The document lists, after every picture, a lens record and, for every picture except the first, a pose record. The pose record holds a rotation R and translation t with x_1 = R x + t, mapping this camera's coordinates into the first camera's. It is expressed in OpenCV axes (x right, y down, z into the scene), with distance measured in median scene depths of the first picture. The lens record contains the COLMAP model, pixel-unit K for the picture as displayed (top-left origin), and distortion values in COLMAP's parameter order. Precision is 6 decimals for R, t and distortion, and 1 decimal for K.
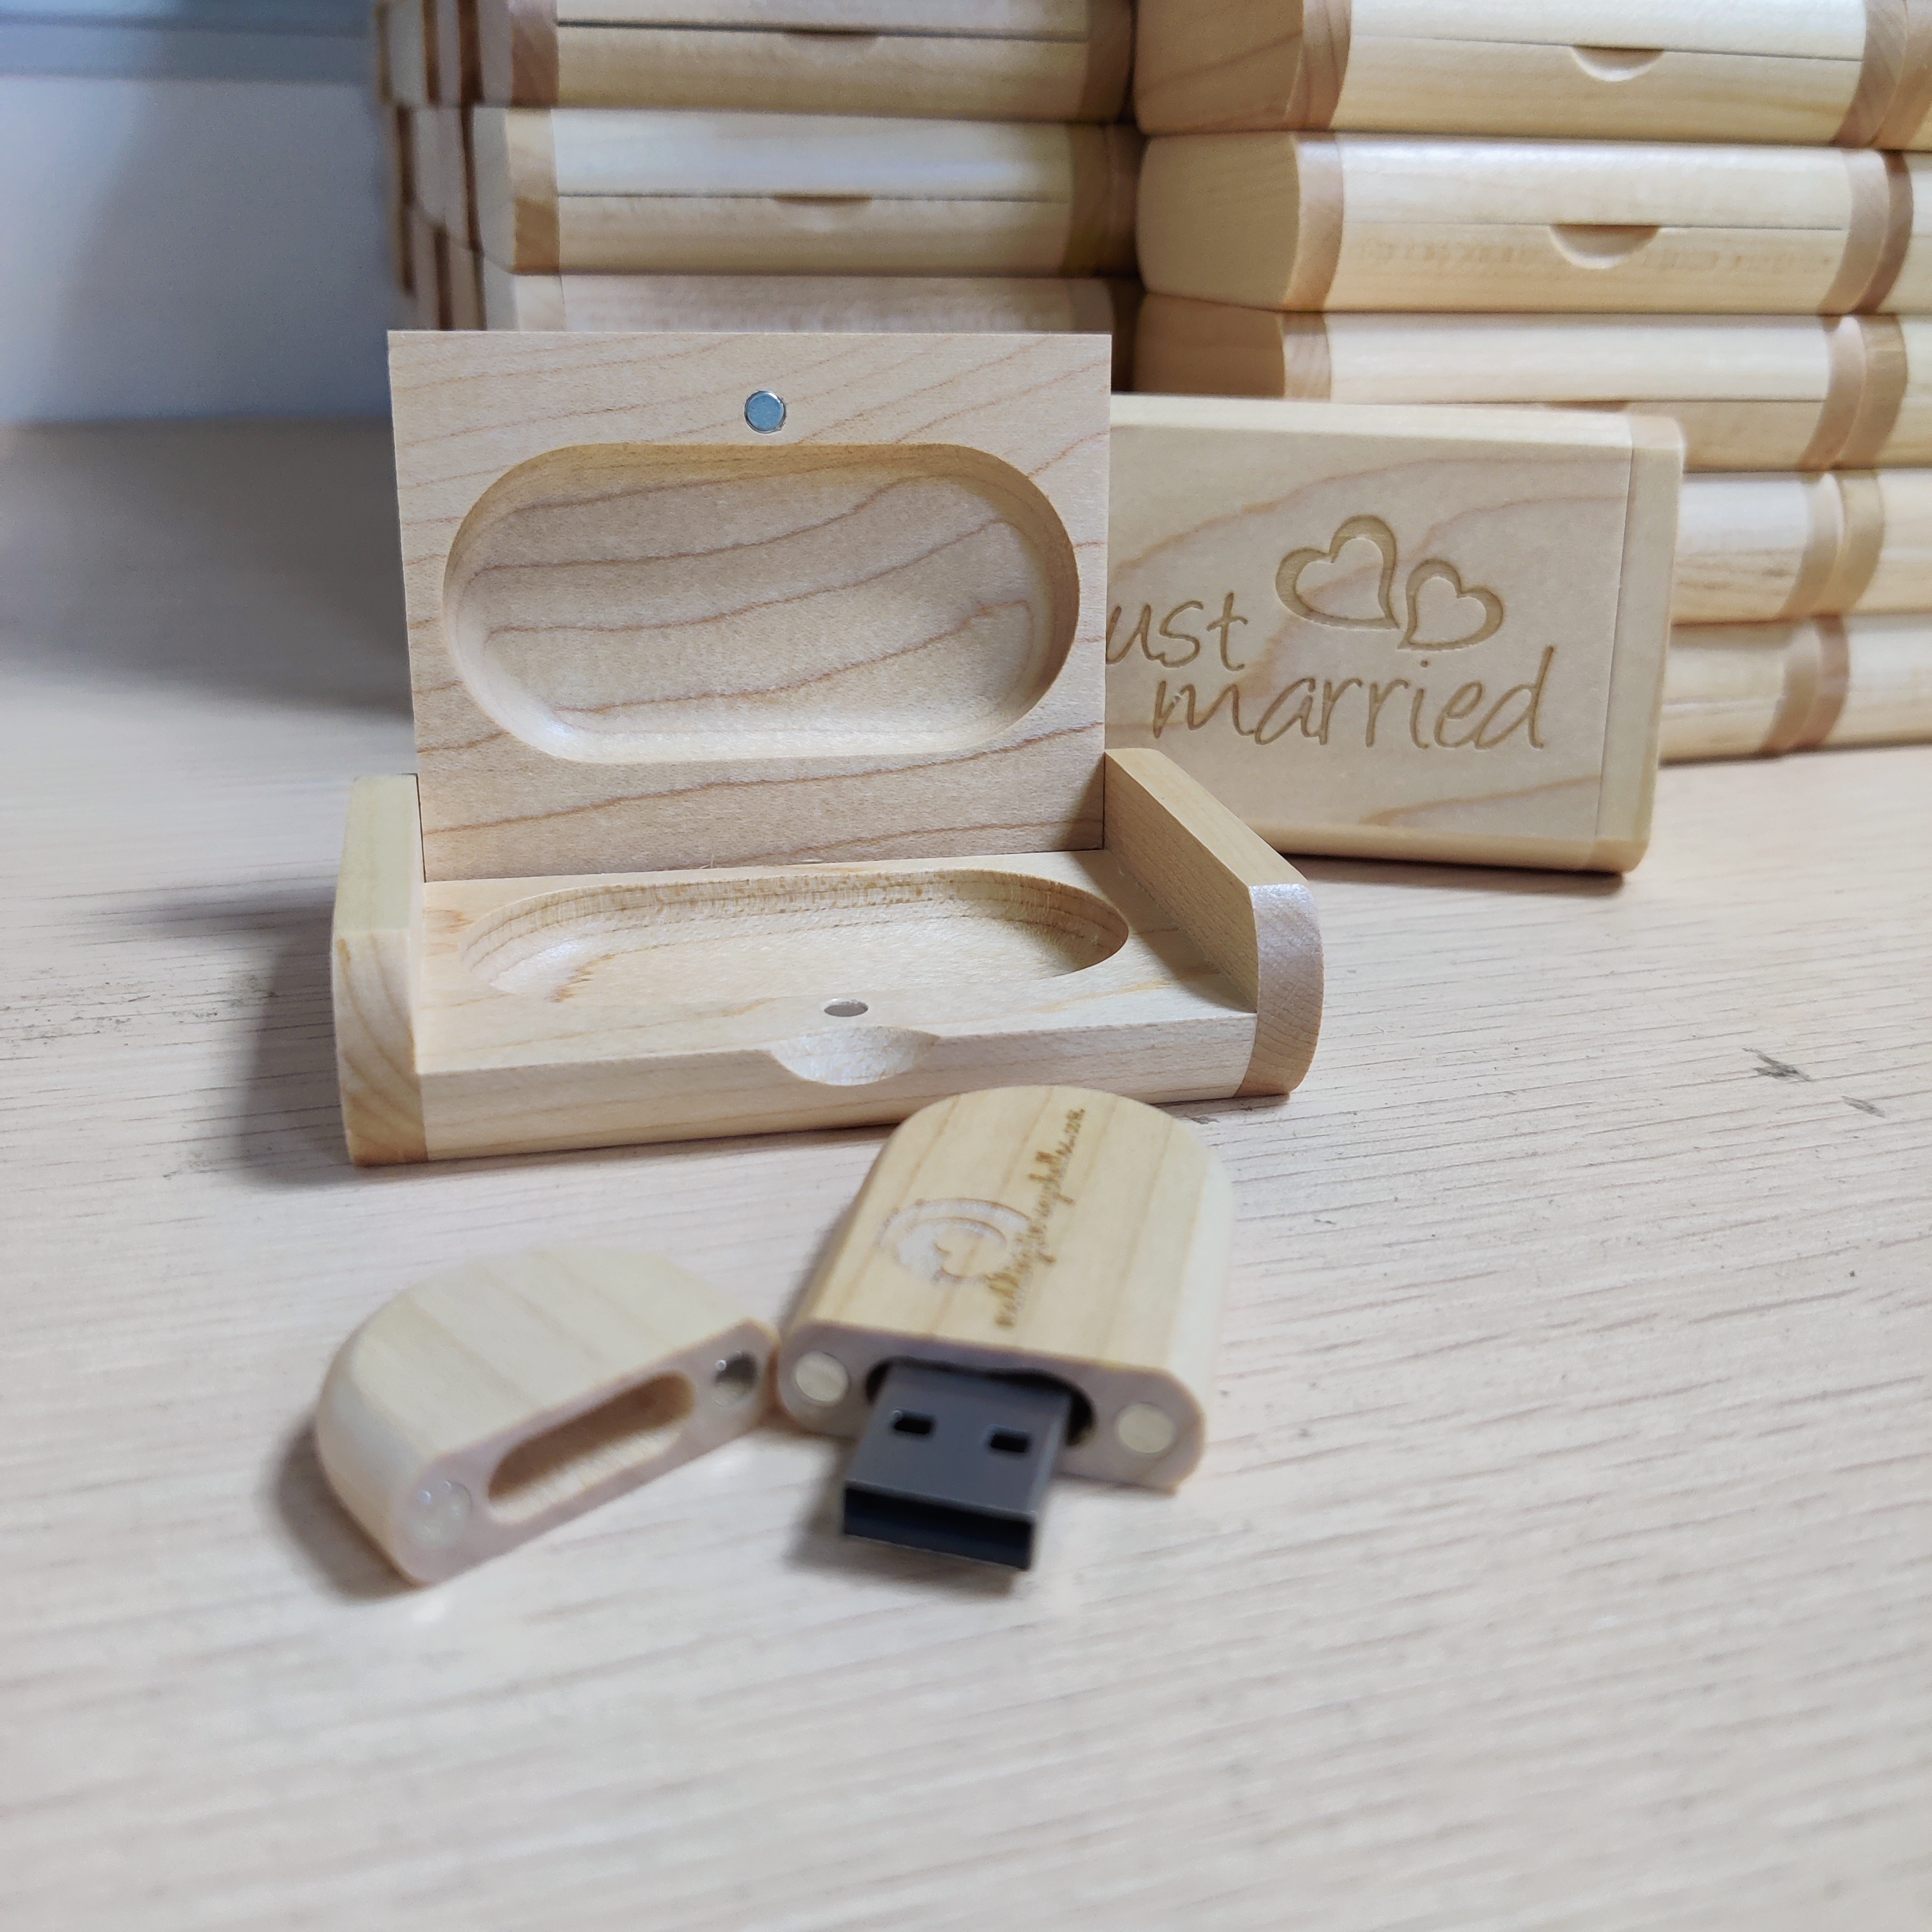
lens RADIAL K [[1968.1, 0, 915.9], [0, 1968.1, 1031.5], [0, 0, 1]] dist [-0.072136, 0.000000]
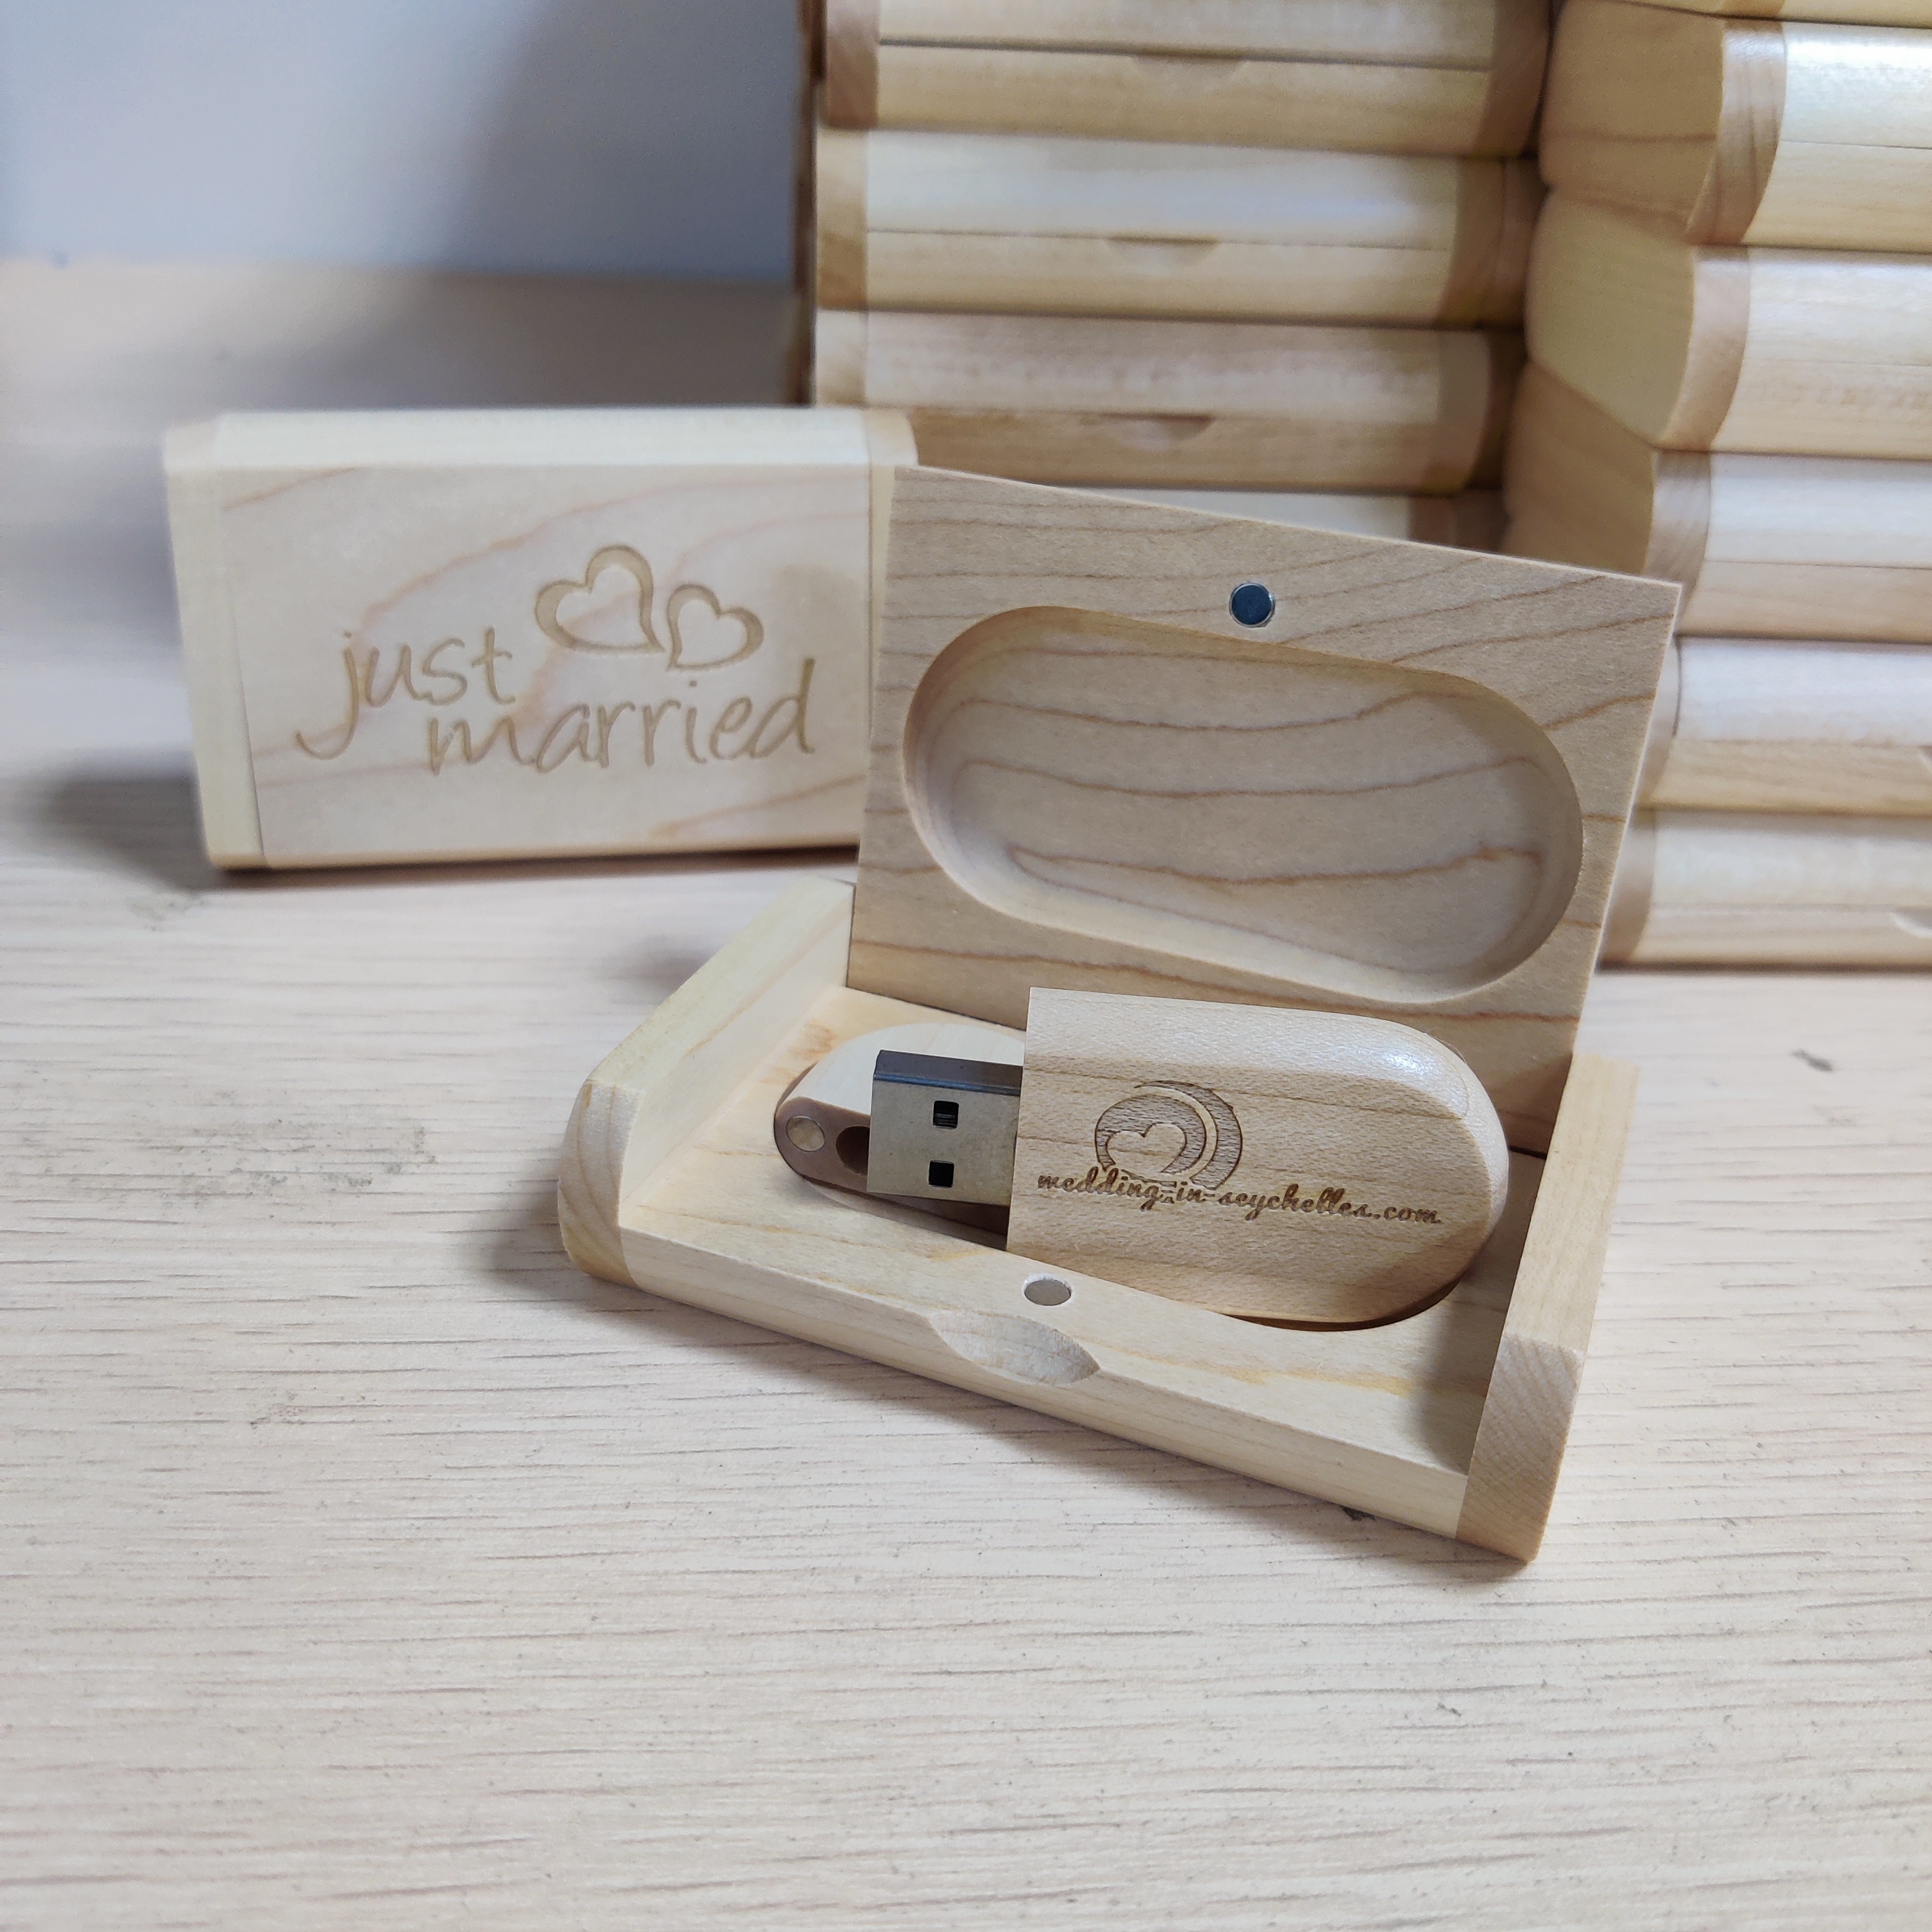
lens RADIAL K [[1968.1, 0, 959.5], [0, 1968.1, 979.1], [0, 0, 1]] dist [-0.072136, 0.000000]
pose [[0.974262, 0.127745, -0.185730, 0.077762], [-0.109387, 0.988334, 0.105978, -0.199669], [0.197101, -0.082933, 0.976869, 0.092437]]
